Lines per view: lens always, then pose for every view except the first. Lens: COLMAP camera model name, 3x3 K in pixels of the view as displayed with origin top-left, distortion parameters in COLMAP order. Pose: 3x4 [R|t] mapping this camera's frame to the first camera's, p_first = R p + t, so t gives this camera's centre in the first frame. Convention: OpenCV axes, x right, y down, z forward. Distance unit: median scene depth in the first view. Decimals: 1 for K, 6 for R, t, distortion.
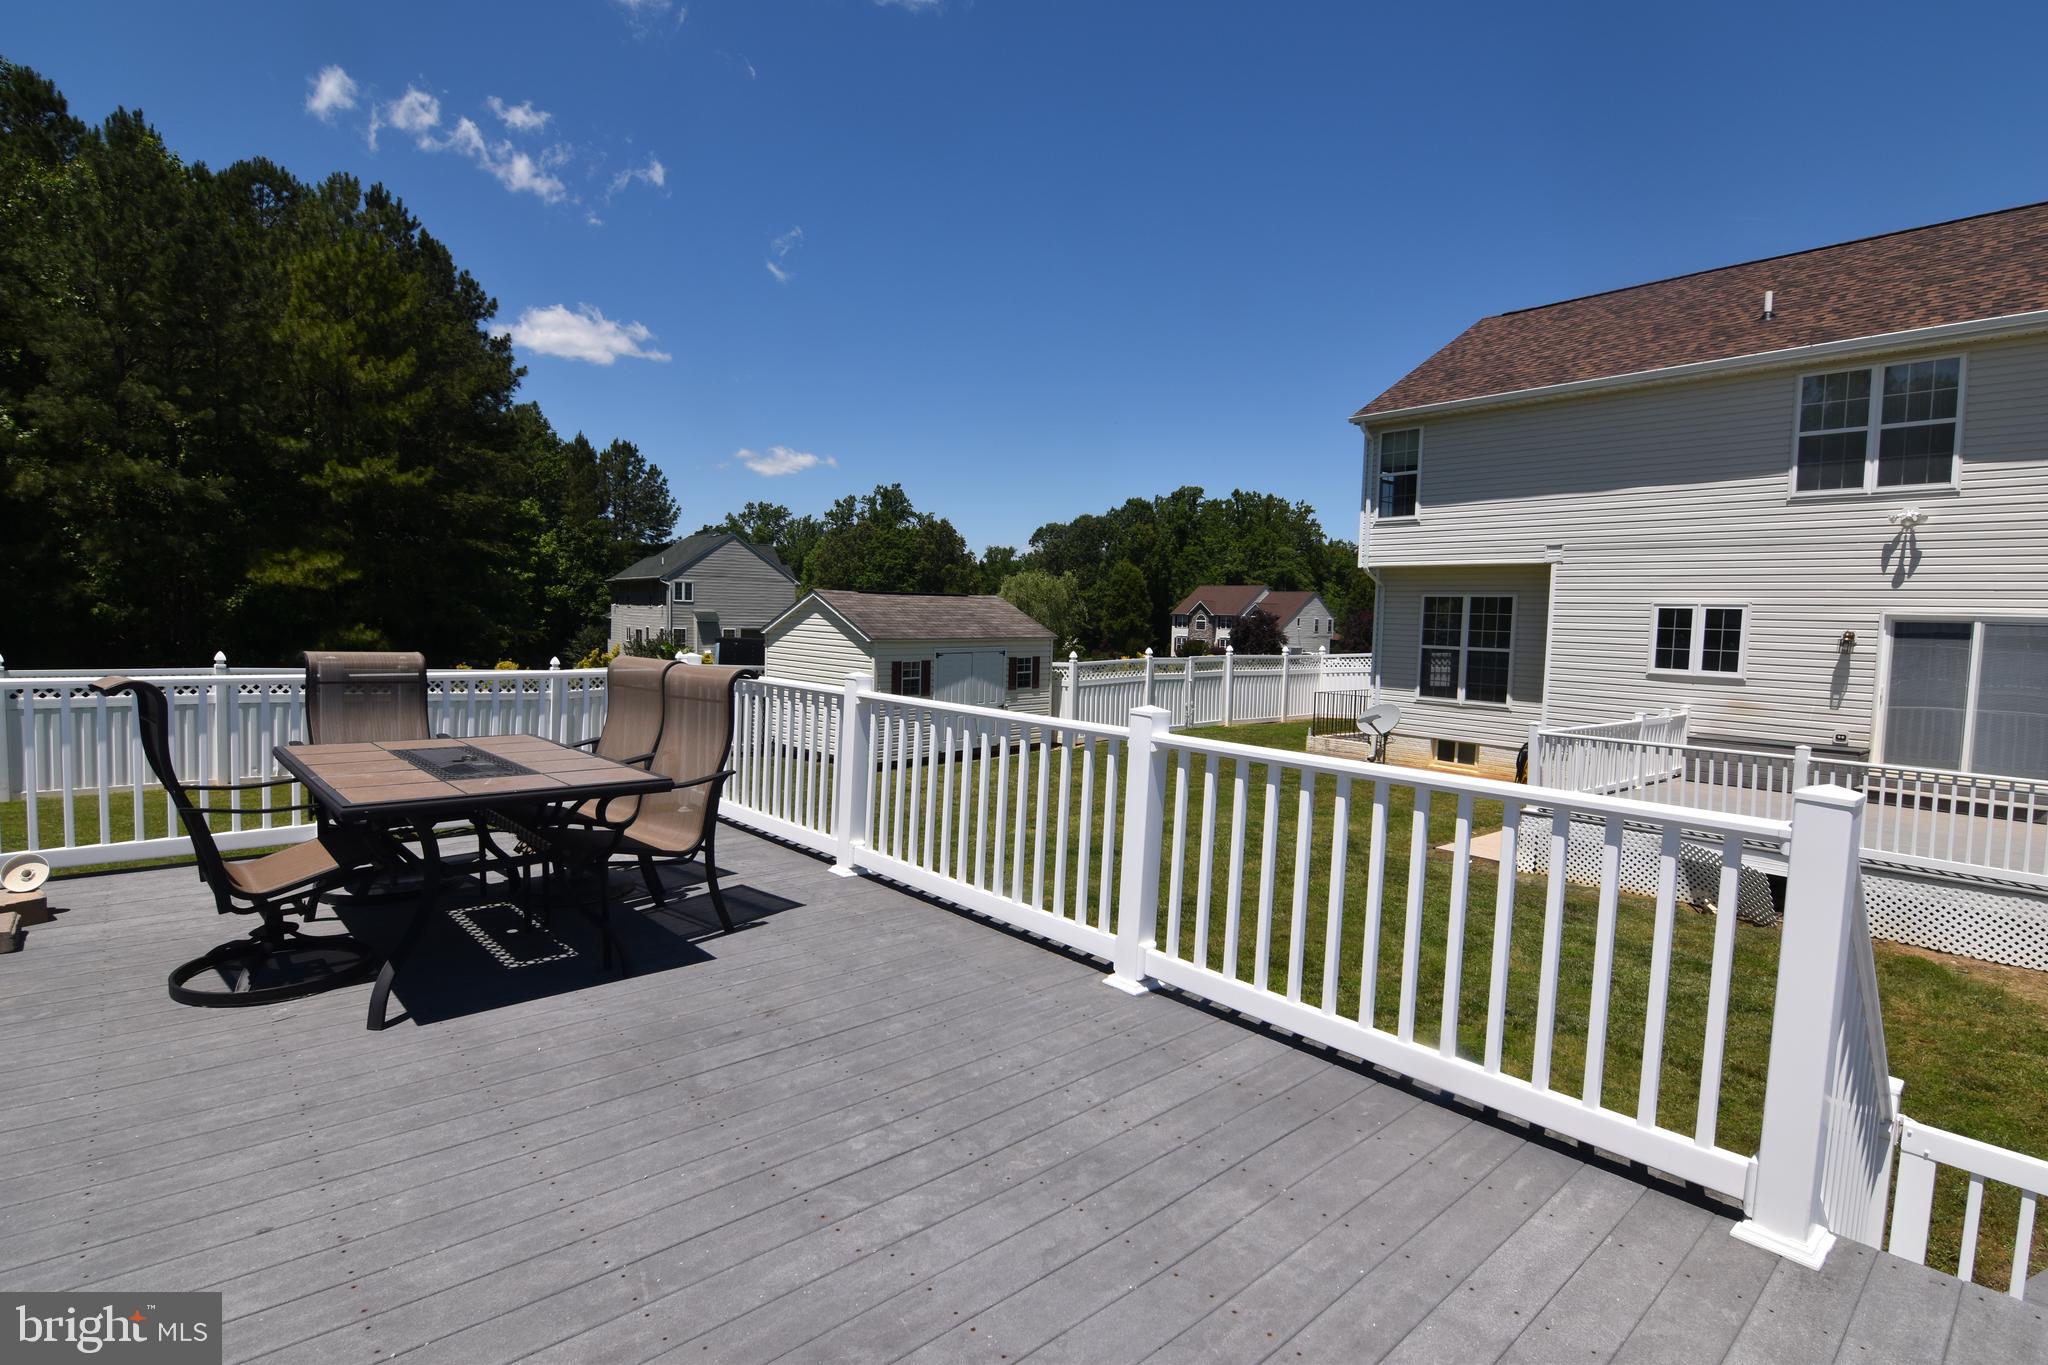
lens RADIAL K [[989.0, 0, 1024.0], [0, 989.0, 682.5], [0, 0, 1]] dist [-0.019626, -0.001041]
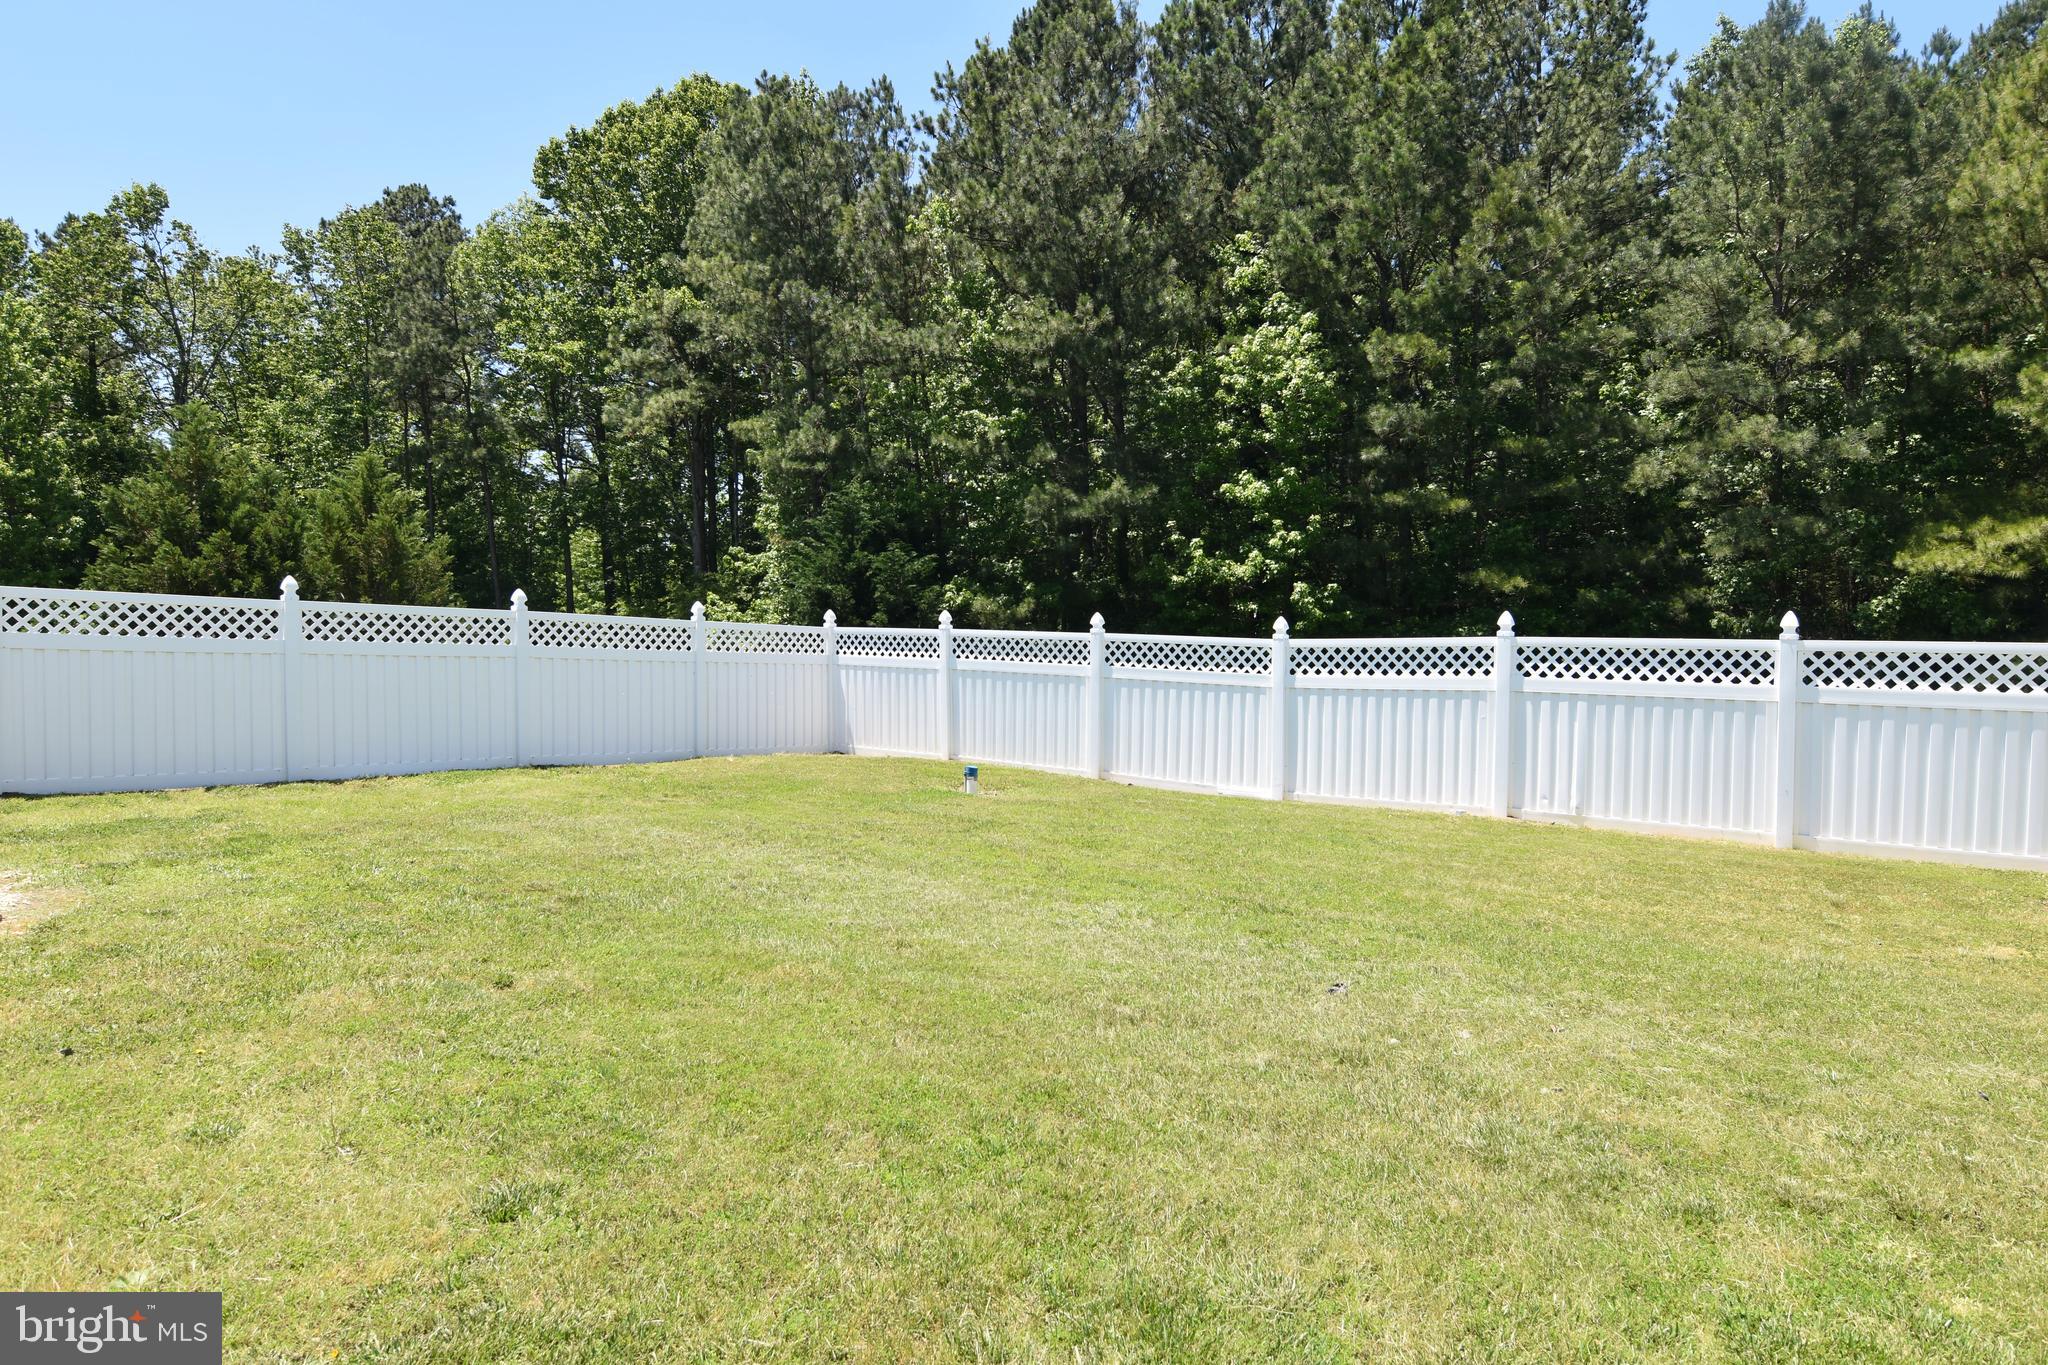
lens RADIAL K [[1250.6, 0, 1024.0], [0, 1250.6, 682.5], [0, 0, 1]] dist [-0.014988, -0.004014]
pose [[0.130016, -0.009768, -0.991464, -0.018070], [-0.060502, 0.998010, -0.017766, 0.022549], [0.989664, 0.062295, 0.129166, 0.259266]]
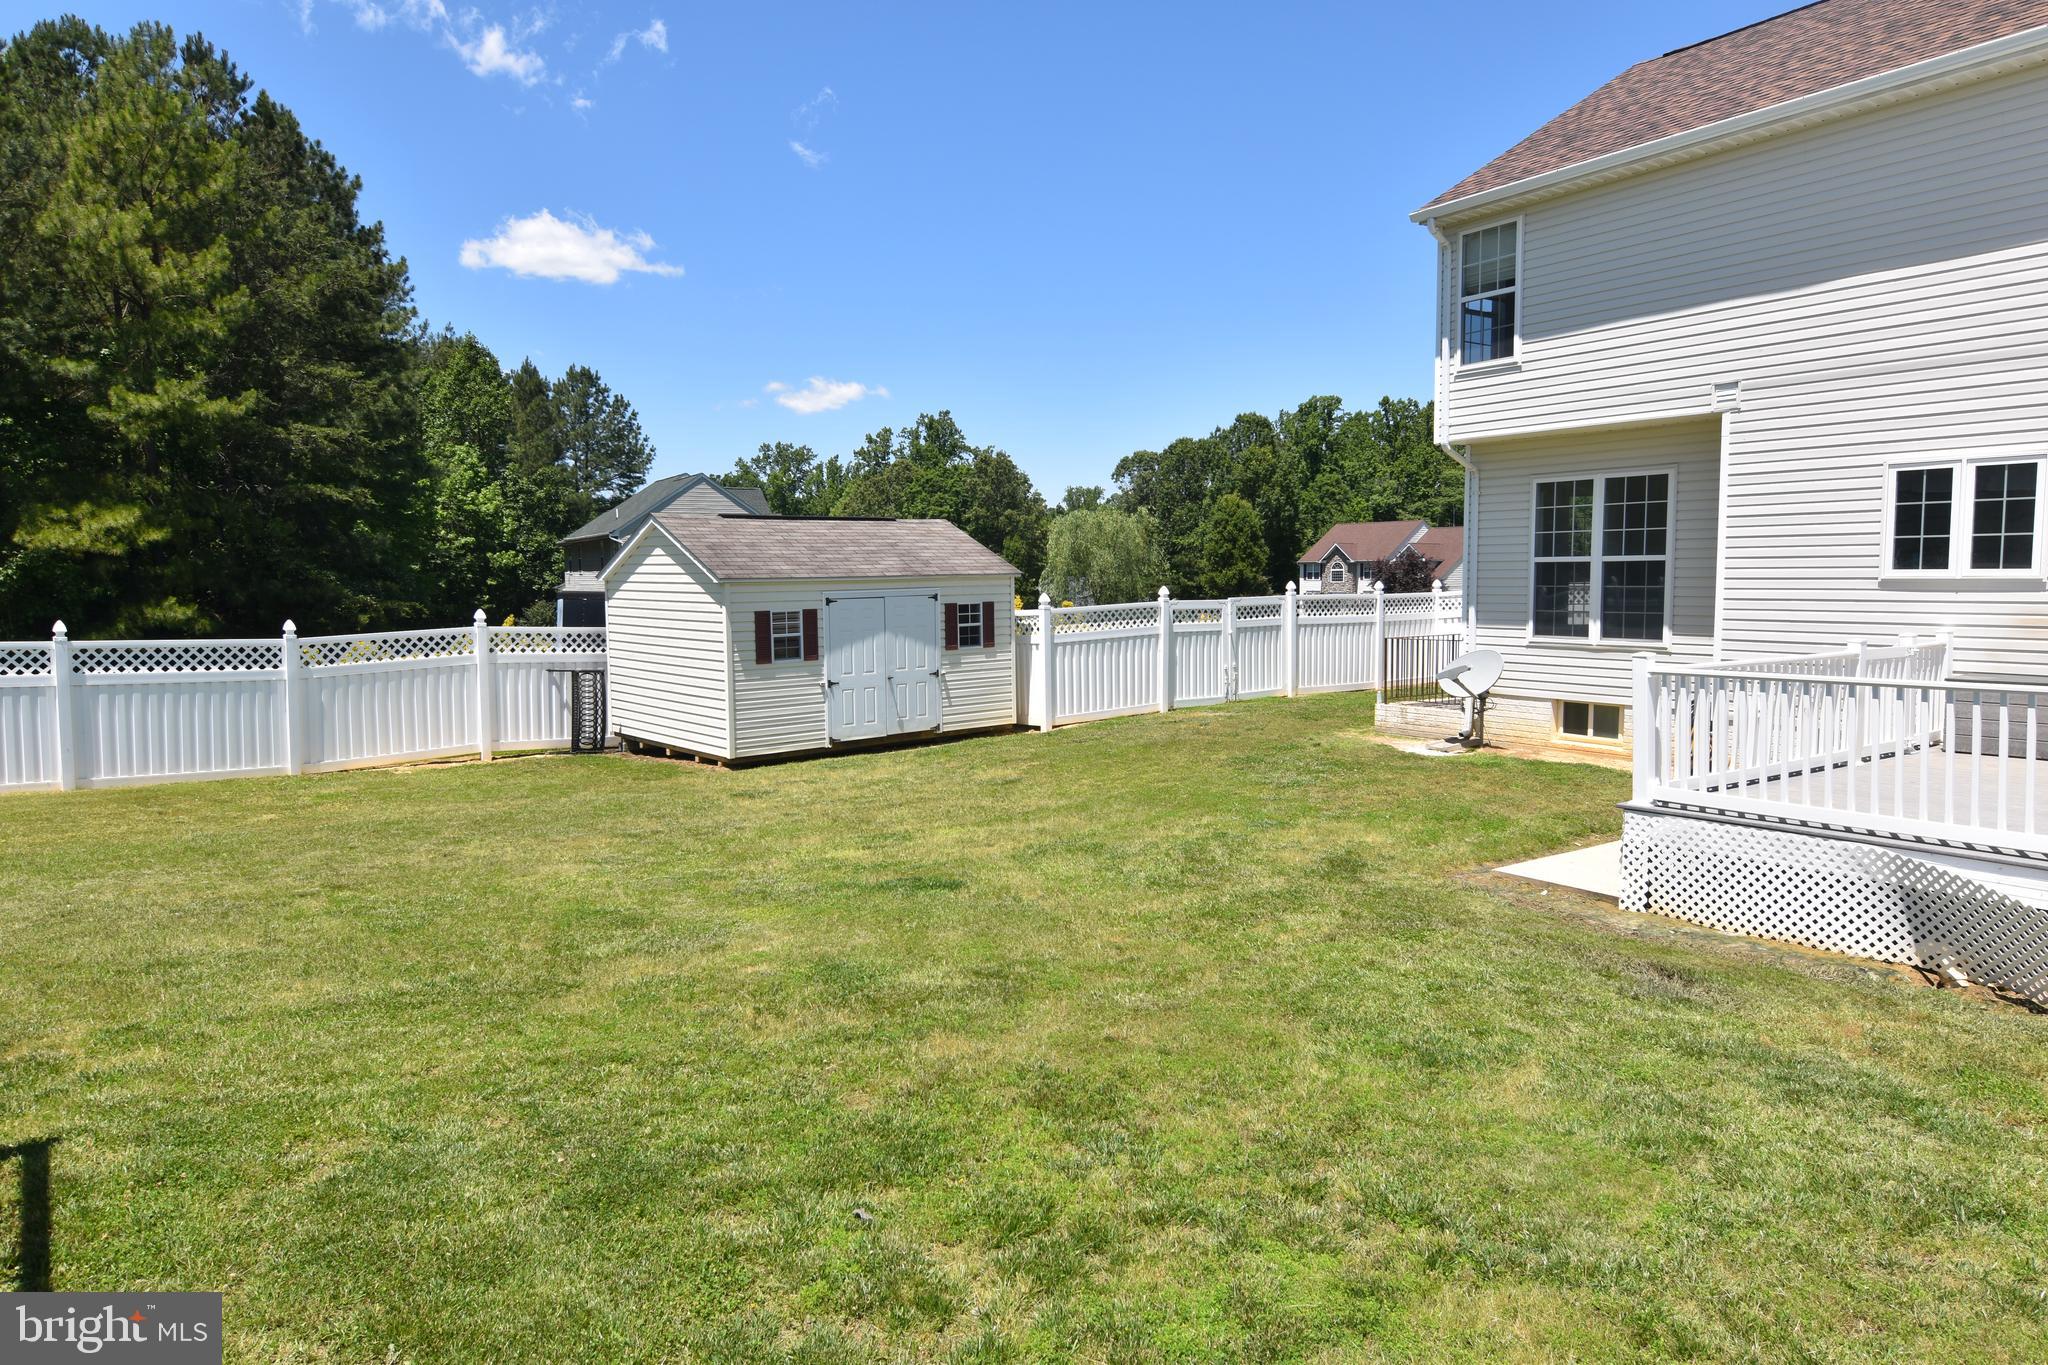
lens RADIAL K [[1250.6, 0, 1024.0], [0, 1250.6, 682.5], [0, 0, 1]] dist [-0.014988, -0.004014]
pose [[0.995950, -0.028270, -0.085350, 0.072593], [0.029602, 0.999458, 0.014382, 0.012315], [0.084897, -0.016850, 0.996247, 0.078938]]
